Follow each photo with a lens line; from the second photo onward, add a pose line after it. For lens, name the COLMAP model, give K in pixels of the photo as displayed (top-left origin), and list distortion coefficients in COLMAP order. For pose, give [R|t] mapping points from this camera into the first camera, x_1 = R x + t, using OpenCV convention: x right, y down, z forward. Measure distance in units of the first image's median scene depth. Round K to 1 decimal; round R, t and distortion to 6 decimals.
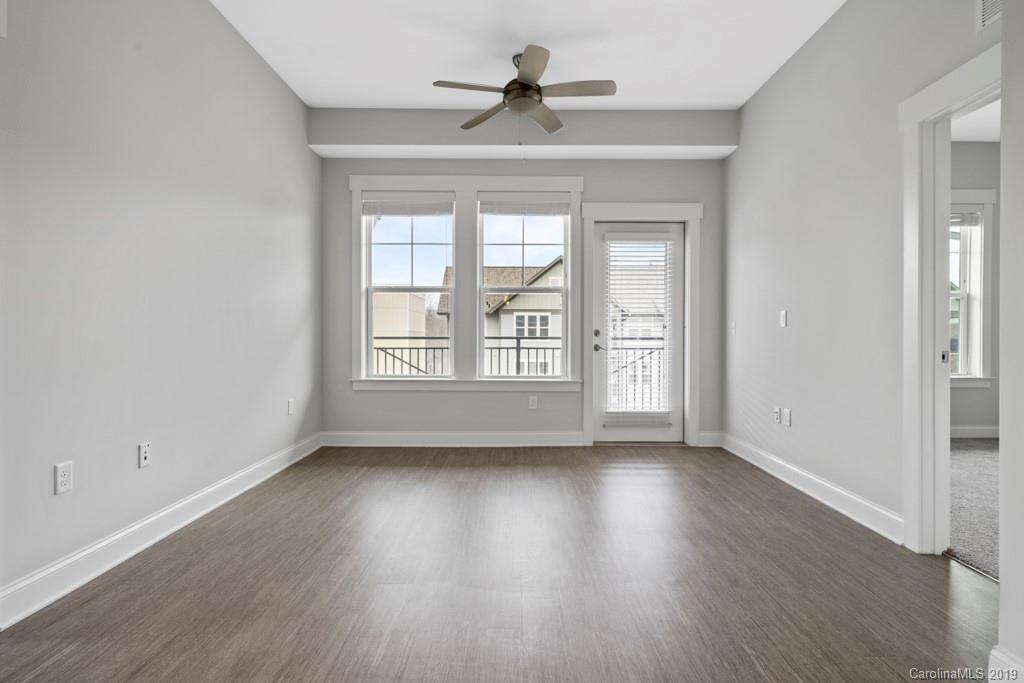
lens RADIAL K [[521.3, 0, 507.0], [0, 521.3, 332.7], [0, 0, 1]] dist [0.020848, 0.000216]
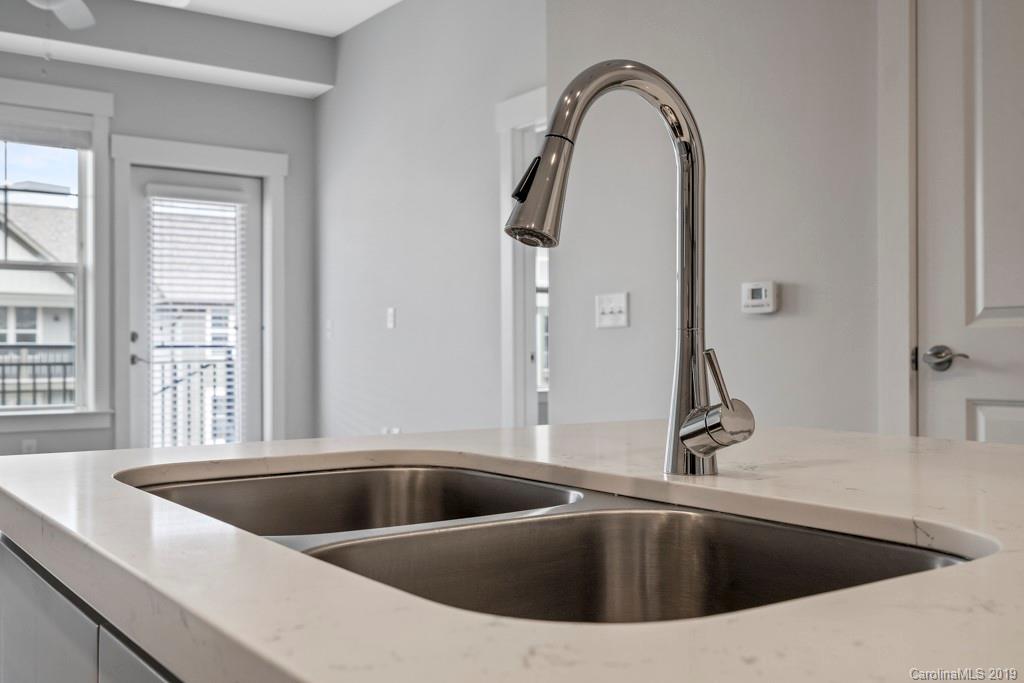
lens RADIAL K [[1083.7, 0, 509.9], [0, 1083.7, 343.1], [0, 0, 1]] dist [-0.009377, 0.000000]
pose [[0.814169, -0.004361, 0.580612, -0.230847], [0.003629, 0.999990, 0.002423, 0.006680], [-0.580617, 0.000134, 0.814177, -0.367703]]
